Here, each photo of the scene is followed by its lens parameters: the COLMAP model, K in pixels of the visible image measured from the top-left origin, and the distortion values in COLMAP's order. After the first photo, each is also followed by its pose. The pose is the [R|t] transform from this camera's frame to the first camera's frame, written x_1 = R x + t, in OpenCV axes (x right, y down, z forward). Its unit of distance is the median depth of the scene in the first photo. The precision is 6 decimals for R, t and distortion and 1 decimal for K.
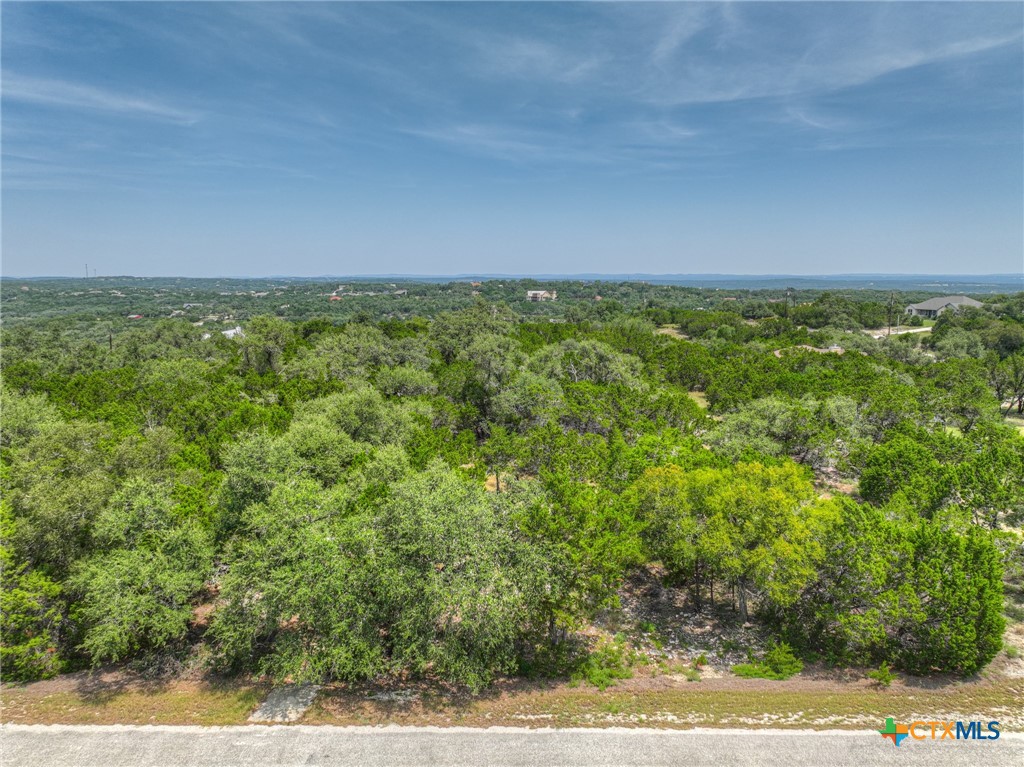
lens RADIAL K [[719.8, 0, 513.2], [0, 719.8, 384.3], [0, 0, 1]] dist [-0.004961, 0.024557]
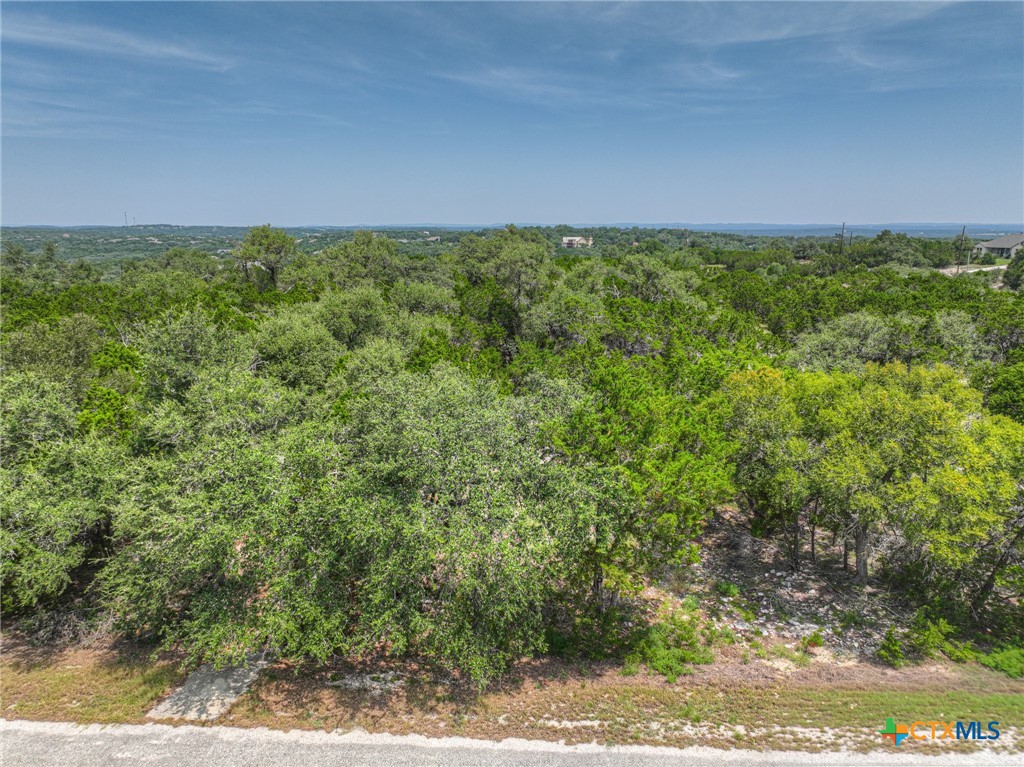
lens RADIAL K [[719.8, 0, 513.0], [0, 719.8, 383.8], [0, 0, 1]] dist [-0.004961, 0.024557]
pose [[0.998853, 0.010528, -0.046709, 0.002286], [-0.007368, 0.997704, 0.067324, 0.093084], [0.047310, -0.066903, 0.996637, 0.312585]]
